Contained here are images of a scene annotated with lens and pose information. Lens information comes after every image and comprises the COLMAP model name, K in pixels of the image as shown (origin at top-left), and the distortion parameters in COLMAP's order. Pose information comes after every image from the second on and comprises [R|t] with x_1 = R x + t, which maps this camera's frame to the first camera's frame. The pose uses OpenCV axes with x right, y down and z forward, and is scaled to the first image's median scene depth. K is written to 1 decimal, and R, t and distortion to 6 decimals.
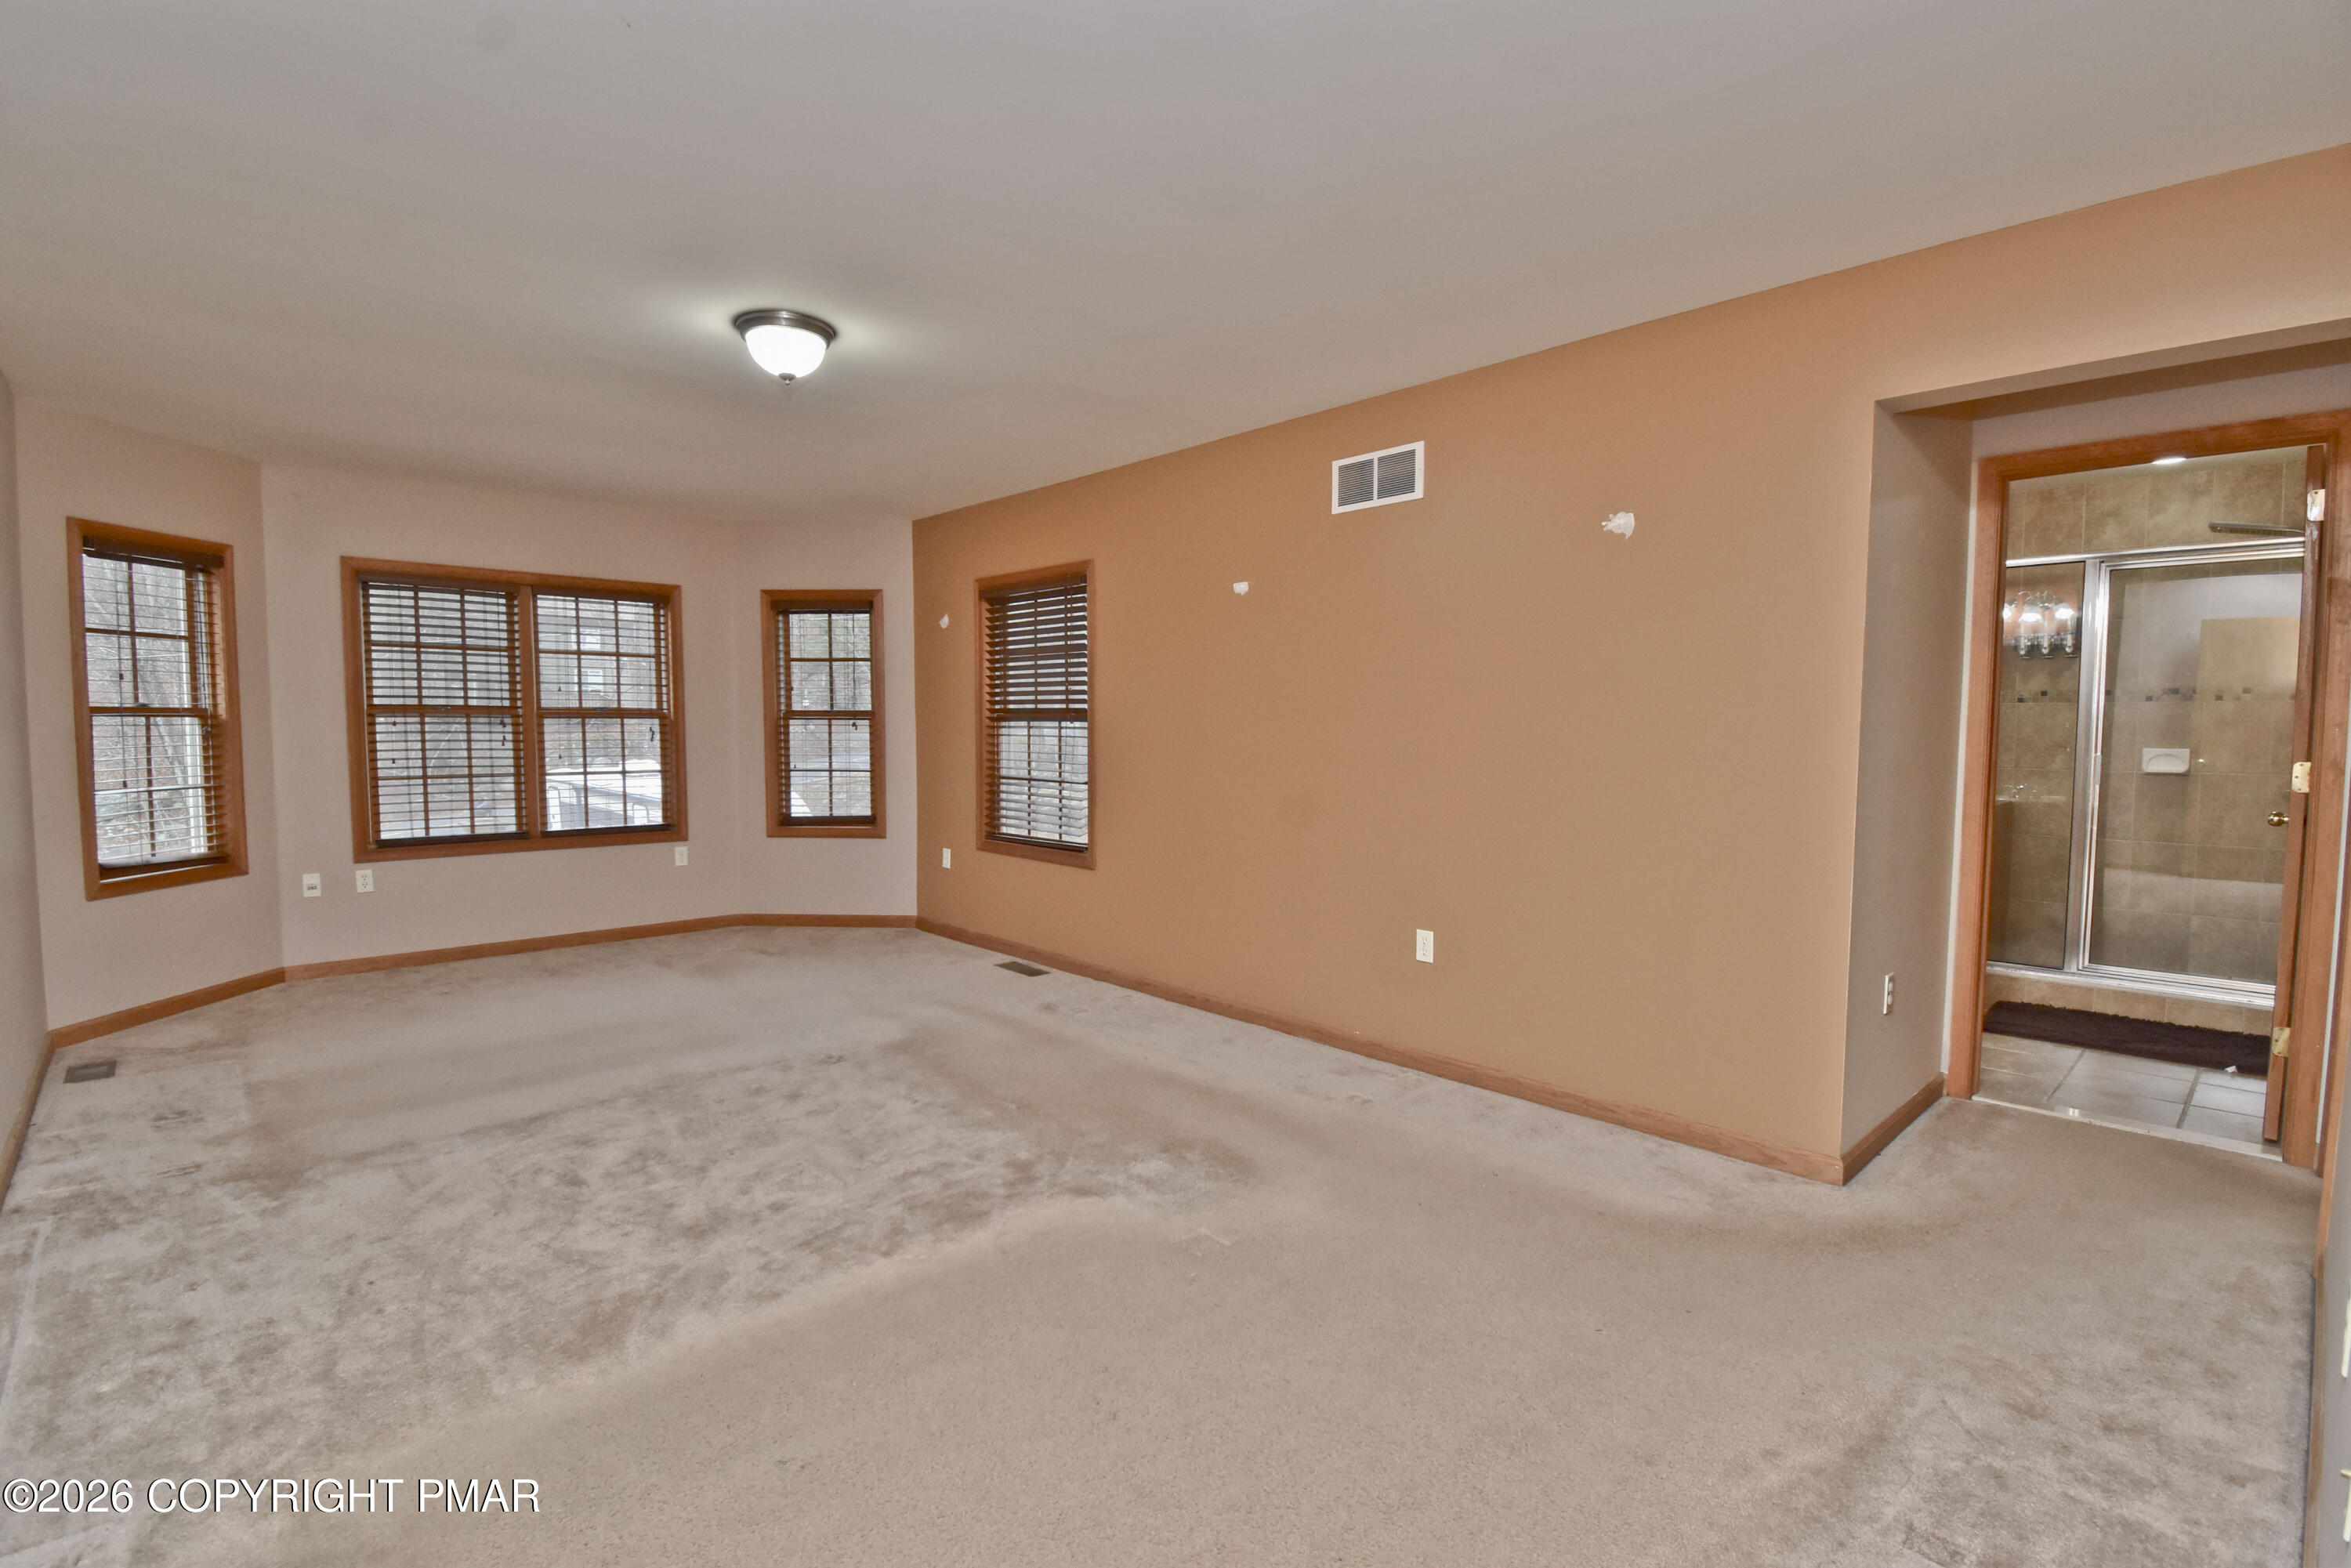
lens RADIAL K [[1110.6, 0, 1183.5], [0, 1110.6, 788.7], [0, 0, 1]] dist [0.007586, -0.017627]
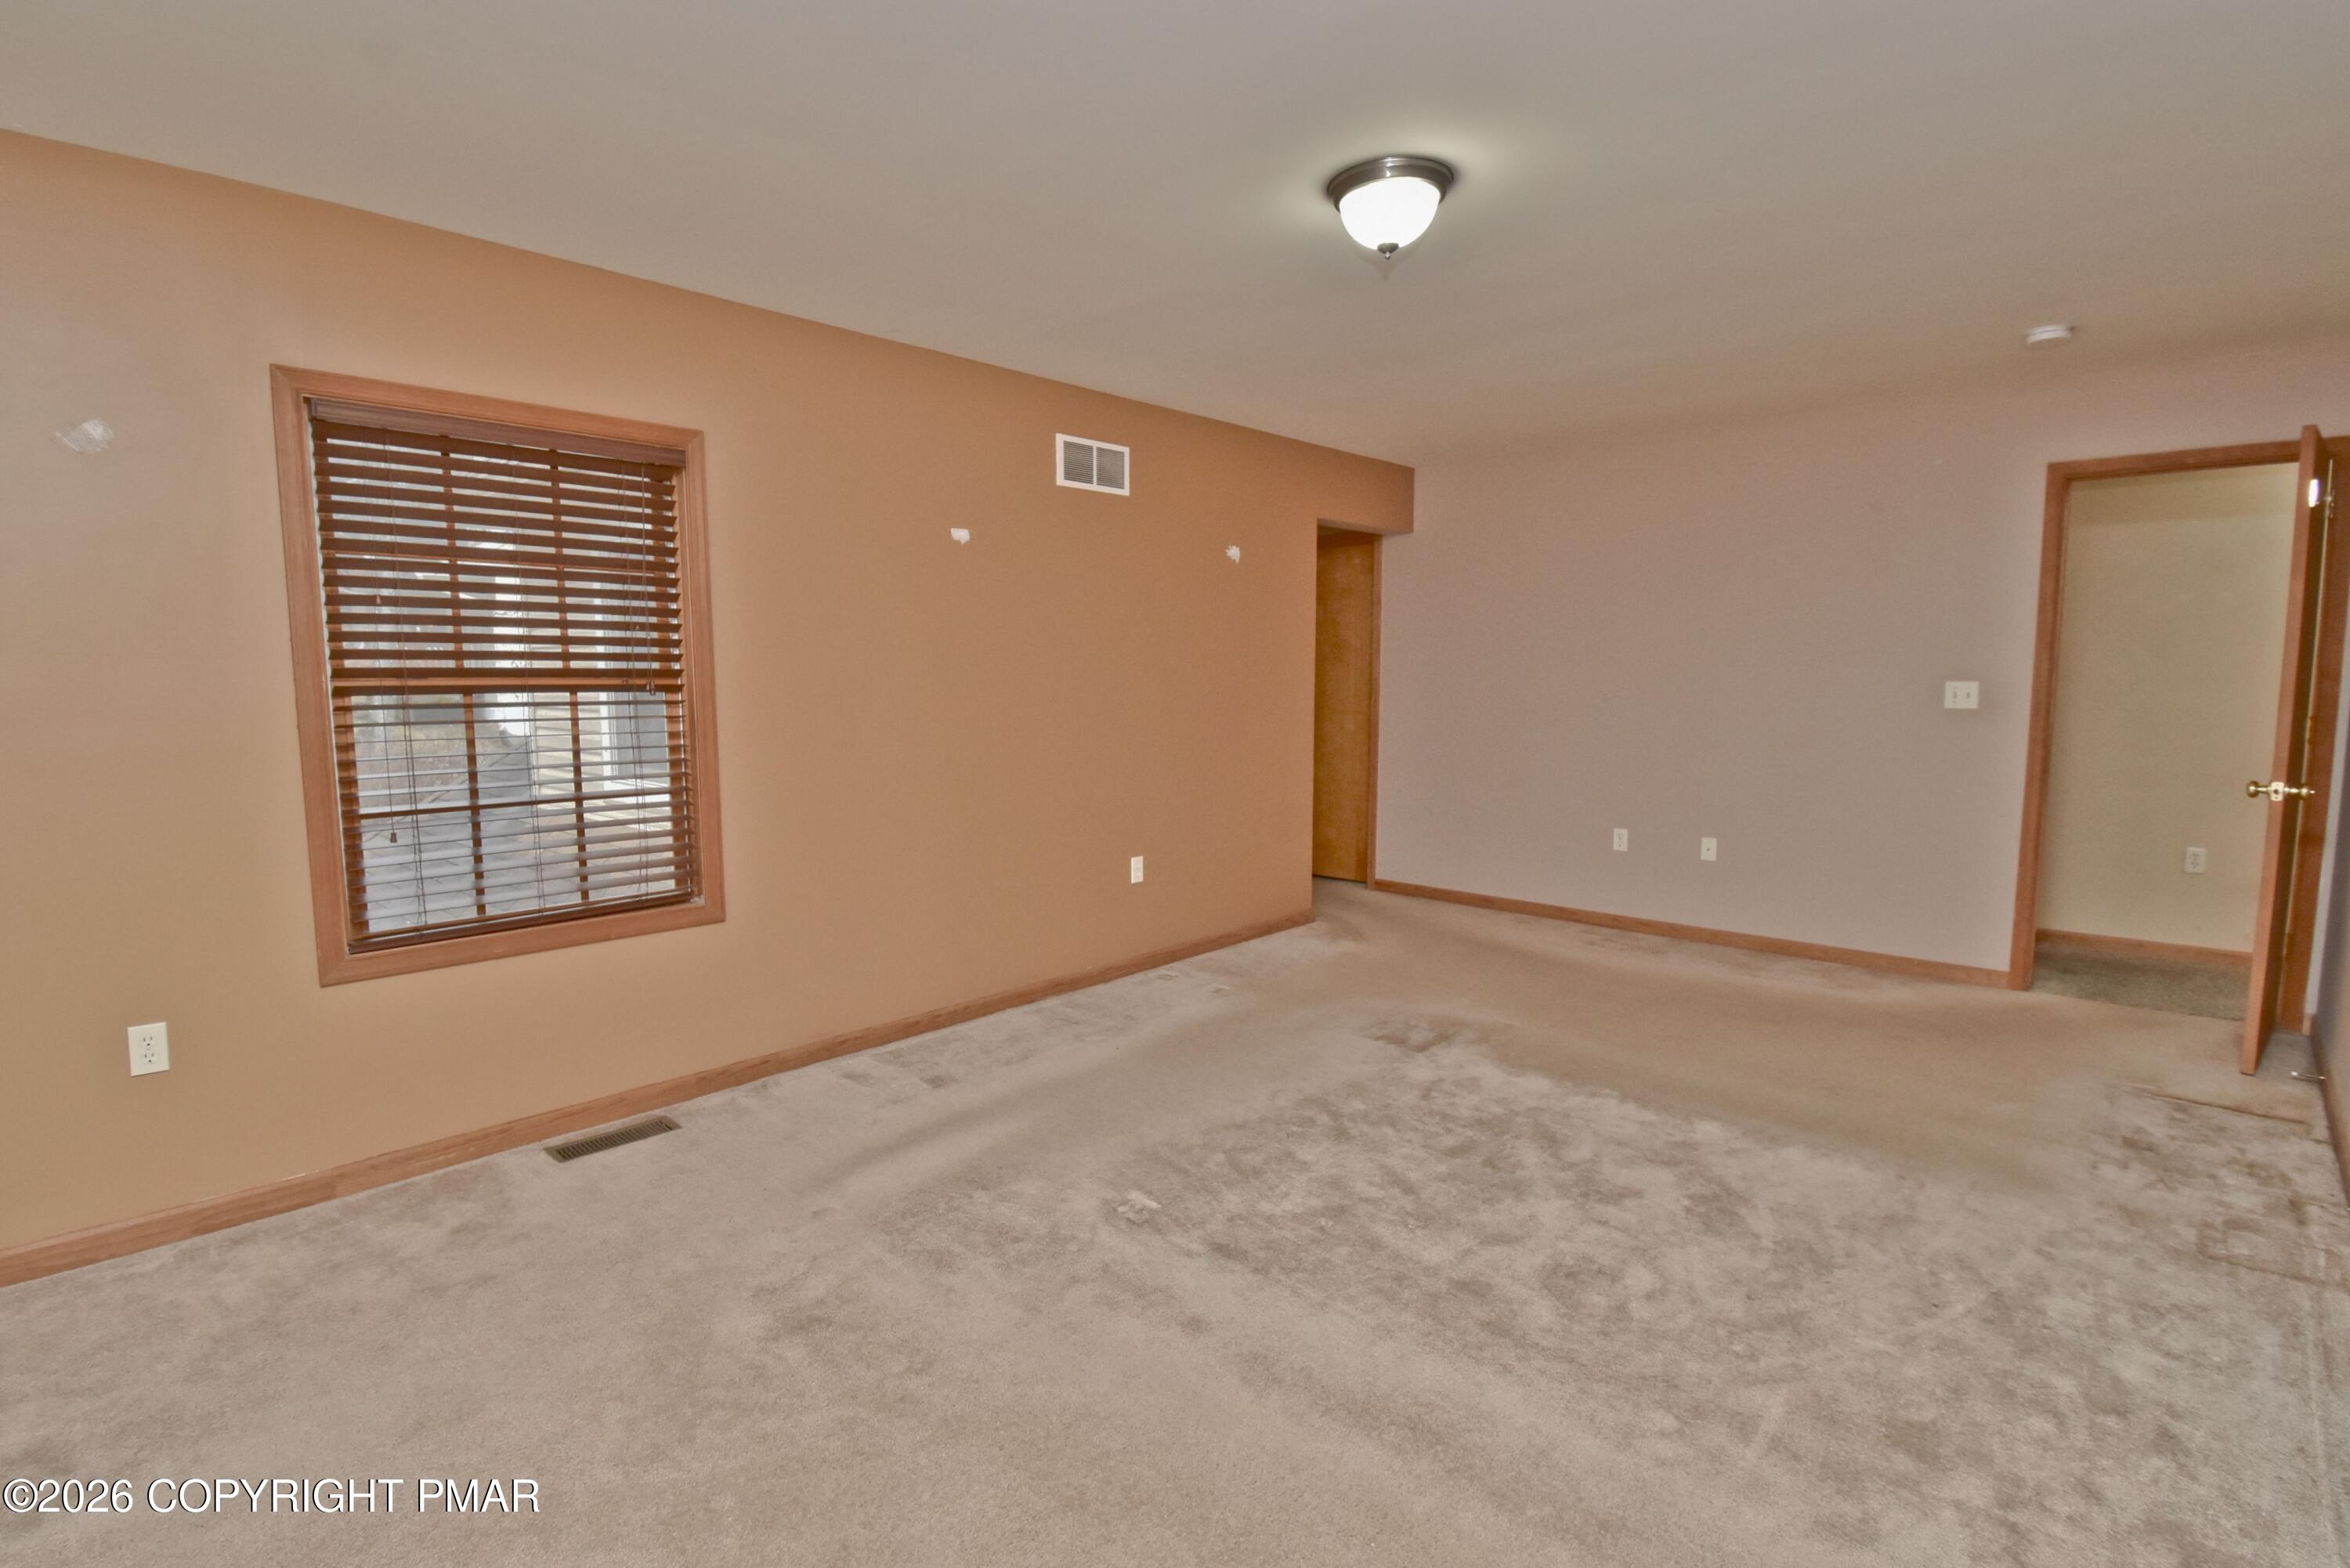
lens RADIAL K [[1110.1, 0, 1183.0], [0, 1110.1, 786.6], [0, 0, 1]] dist [0.007586, -0.017627]
pose [[-0.072782, -0.102129, 0.992105, -0.940731], [0.066517, 0.992031, 0.107001, -0.072185], [-0.995127, 0.073780, -0.065408, 0.983943]]
